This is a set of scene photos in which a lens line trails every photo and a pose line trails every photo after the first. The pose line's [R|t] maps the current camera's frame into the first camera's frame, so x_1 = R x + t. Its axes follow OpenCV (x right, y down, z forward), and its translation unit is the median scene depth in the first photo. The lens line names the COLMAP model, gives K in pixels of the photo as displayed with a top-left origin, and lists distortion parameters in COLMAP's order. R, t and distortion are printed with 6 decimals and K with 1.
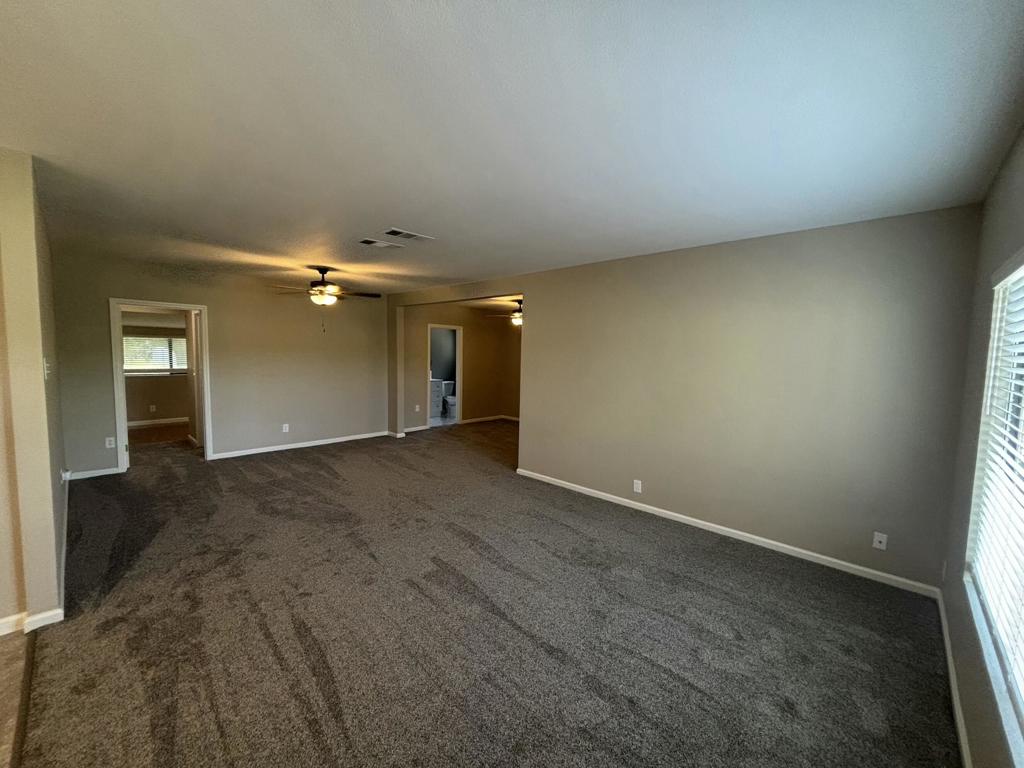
lens RADIAL K [[412.5, 0, 508.5], [0, 412.5, 384.1], [0, 0, 1]] dist [0.000881, 0.000968]
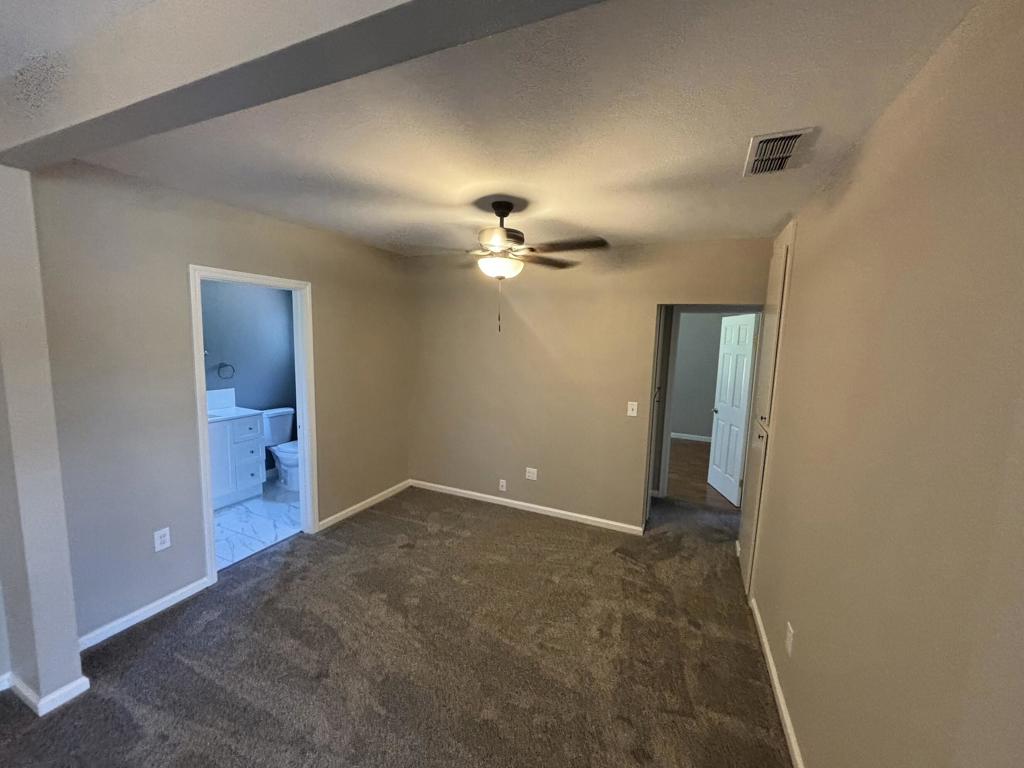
lens RADIAL K [[412.6, 0, 512.0], [0, 412.6, 384.0], [0, 0, 1]] dist [-0.007887, -0.000039]
pose [[0.939205, -0.028982, 0.342131, -0.123127], [0.010628, 0.998408, 0.055399, -0.115317], [-0.343192, -0.048395, 0.938018, 1.009965]]
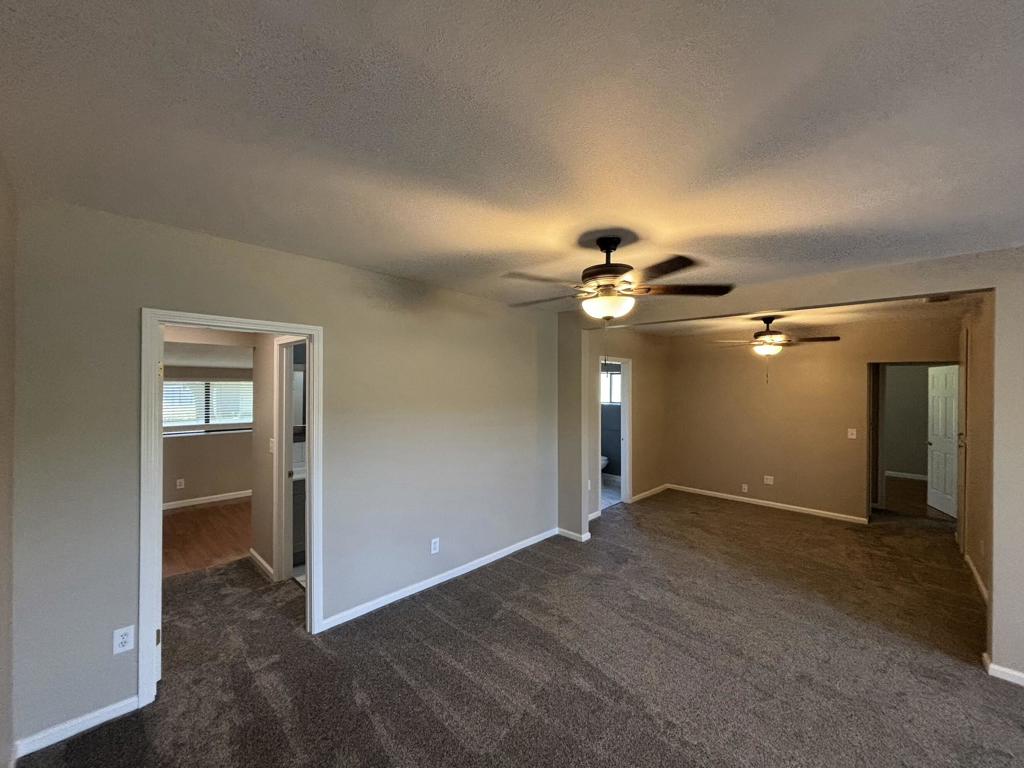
lens RADIAL K [[412.5, 0, 508.5], [0, 412.5, 384.1], [0, 0, 1]] dist [0.000881, 0.000968]
pose [[0.999954, -0.009601, -0.000230, -0.556972], [0.009556, 0.997056, -0.076077, -0.084982], [0.000960, 0.076071, 0.997102, 0.547160]]
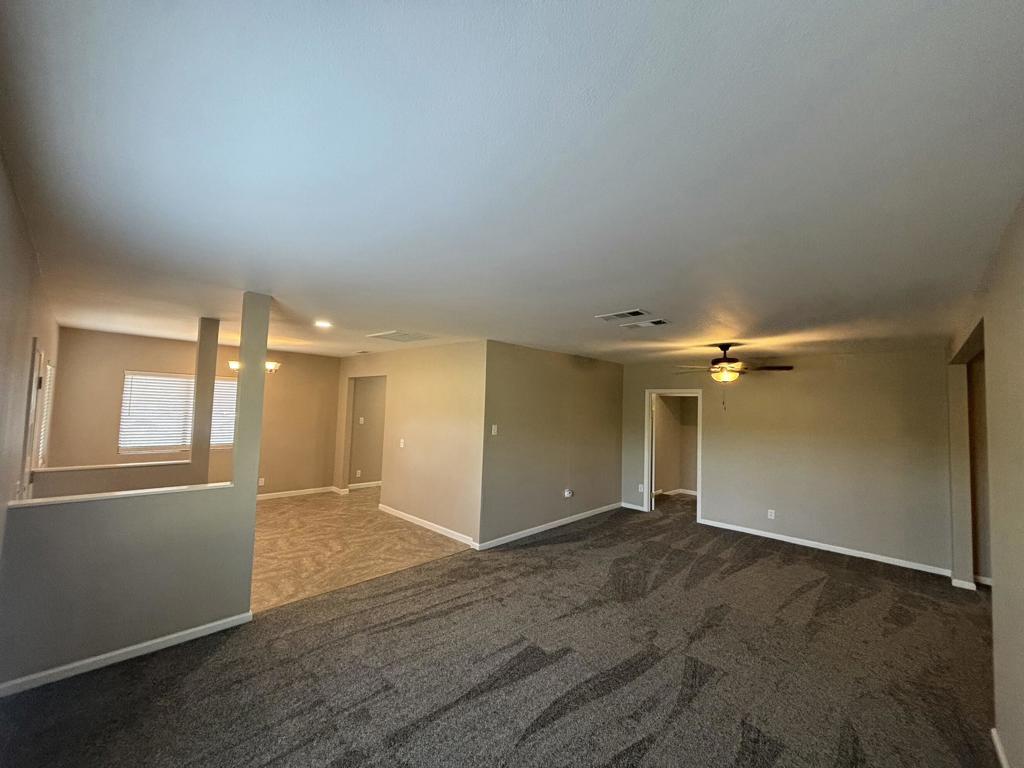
lens RADIAL K [[416.6, 0, 509.4], [0, 416.6, 383.3], [0, 0, 1]] dist [0.000290, 0.000362]
pose [[0.001985, -0.076968, -0.997032, 0.508775], [-0.113536, 0.990569, -0.076695, -0.056635], [0.993532, 0.113351, -0.006773, 0.506622]]
